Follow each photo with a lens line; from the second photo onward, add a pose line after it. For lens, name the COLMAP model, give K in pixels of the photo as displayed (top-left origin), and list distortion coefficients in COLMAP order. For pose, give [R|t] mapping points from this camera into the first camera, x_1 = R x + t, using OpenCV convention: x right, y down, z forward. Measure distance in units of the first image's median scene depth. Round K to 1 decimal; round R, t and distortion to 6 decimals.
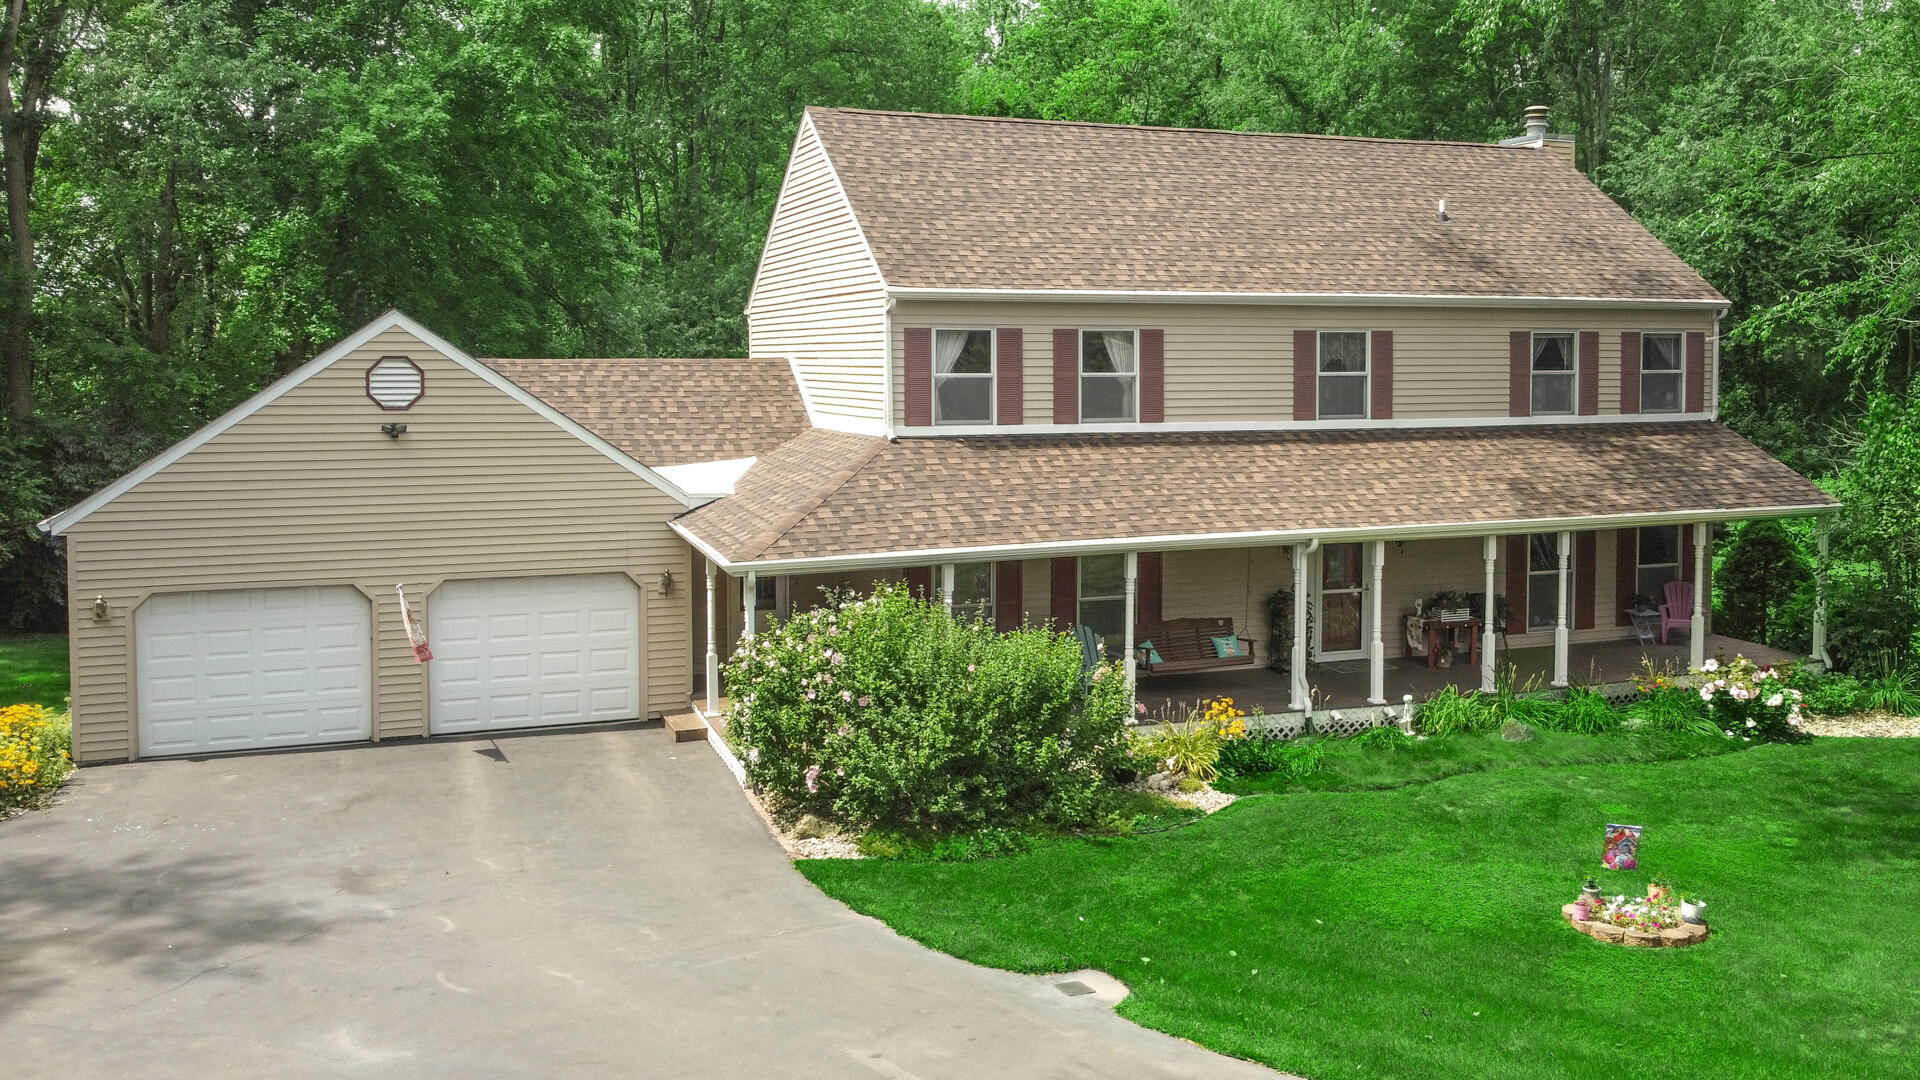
lens RADIAL K [[1678.6, 0, 1031.9], [0, 1678.6, 441.5], [0, 0, 1]] dist [-0.009377, 0.008387]
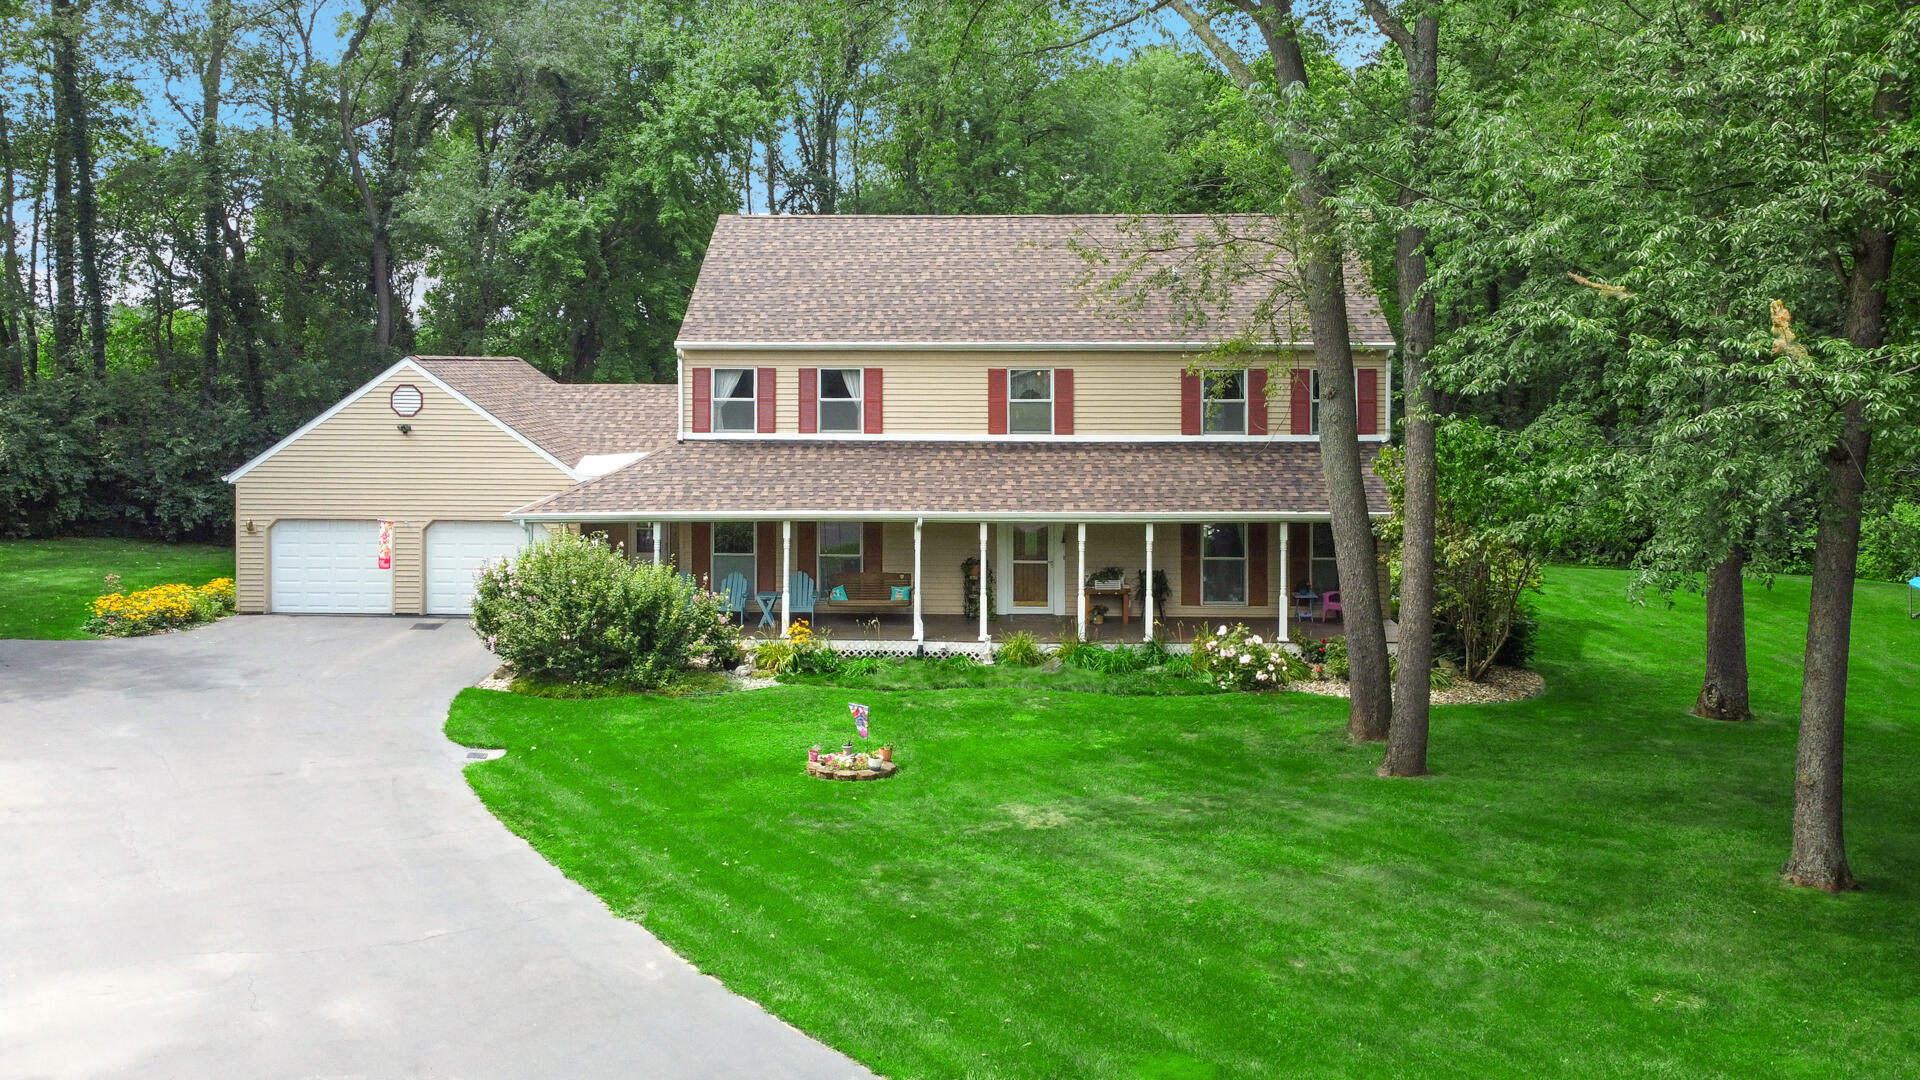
lens RADIAL K [[1543.9, 0, 938.8], [0, 1543.9, 406.2], [0, 0, 1]] dist [0.003794, -0.008201]
pose [[0.913056, 0.012933, -0.407628, 0.674310], [-0.023738, 0.999488, -0.021461, -0.008179], [0.407142, 0.029272, 0.912896, -0.171974]]
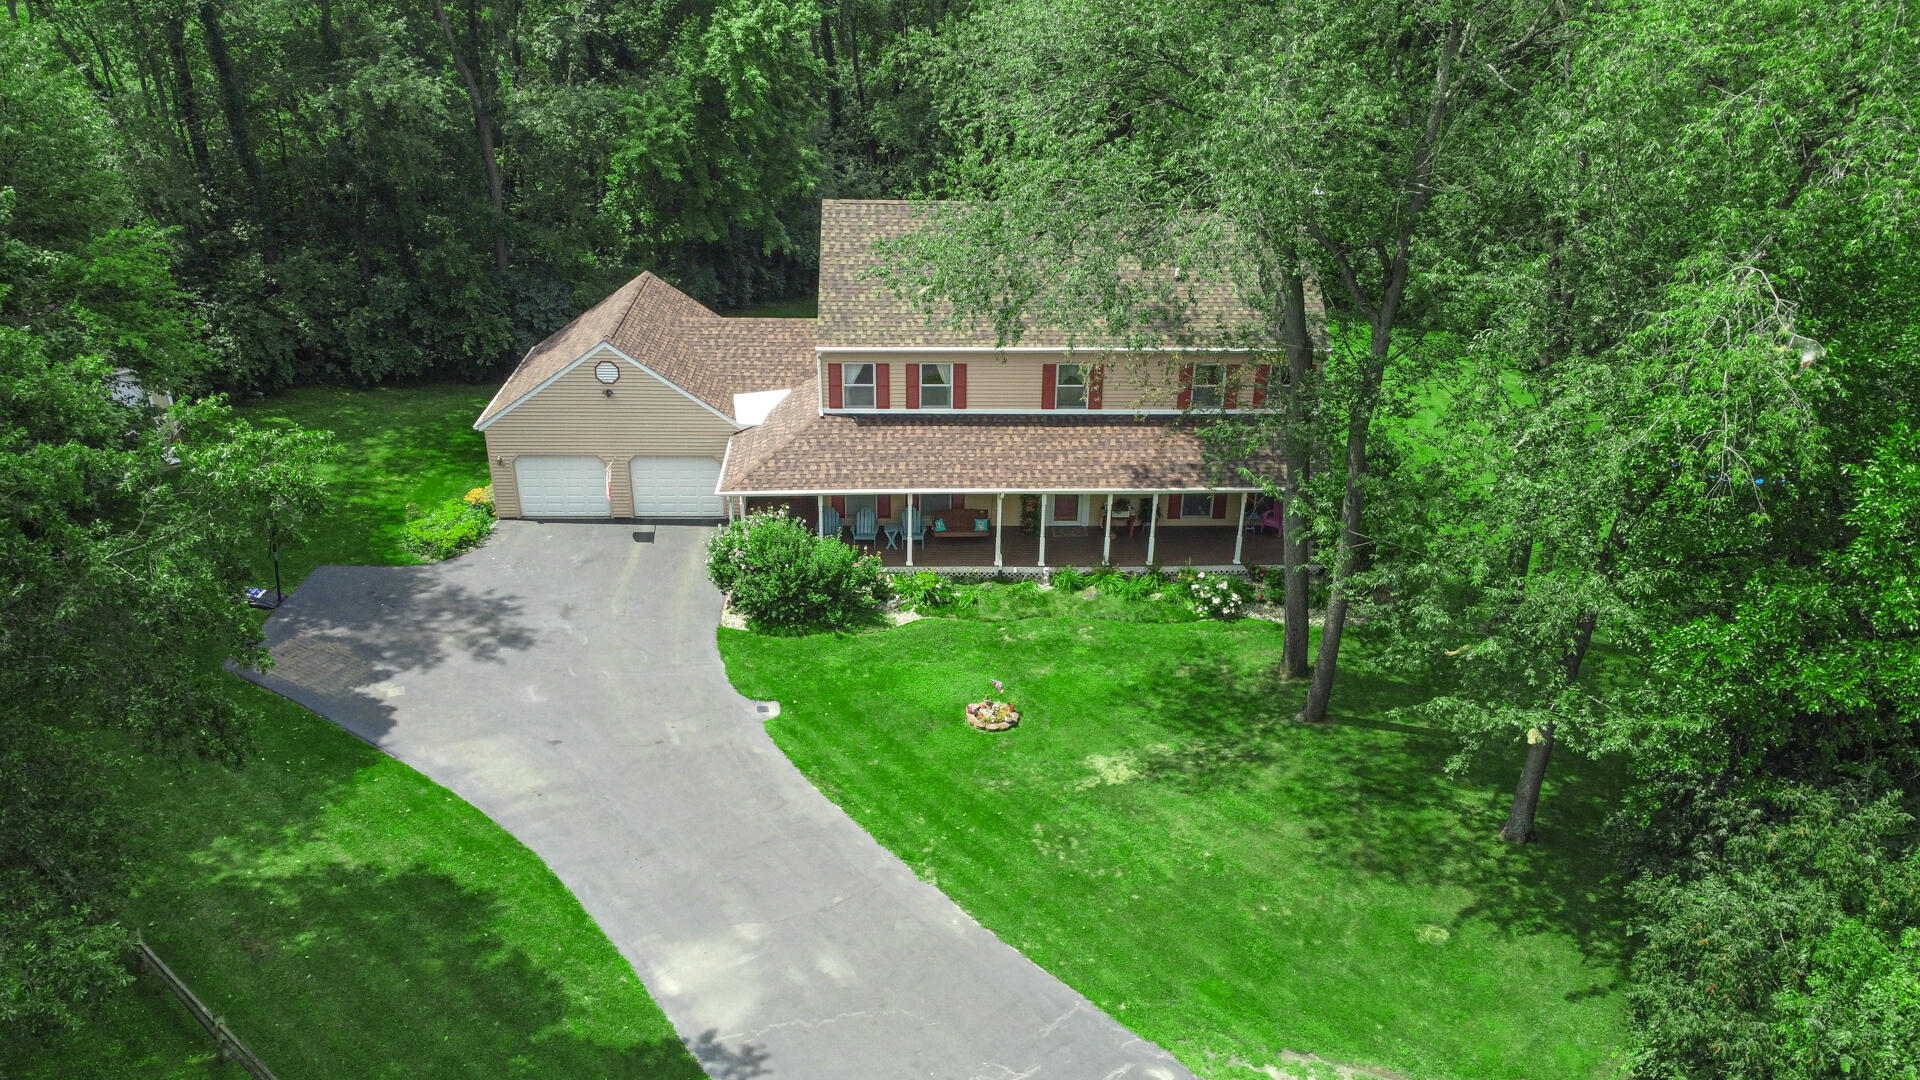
lens RADIAL K [[1441.2, 0, 946.8], [0, 1441.2, 593.0], [0, 0, 1]] dist [-0.007016, 0.015754]
pose [[0.940468, 0.167852, -0.295544, 0.617927], [-0.029835, 0.906960, 0.420159, -0.547640], [0.338571, -0.386329, 0.857974, -0.570446]]
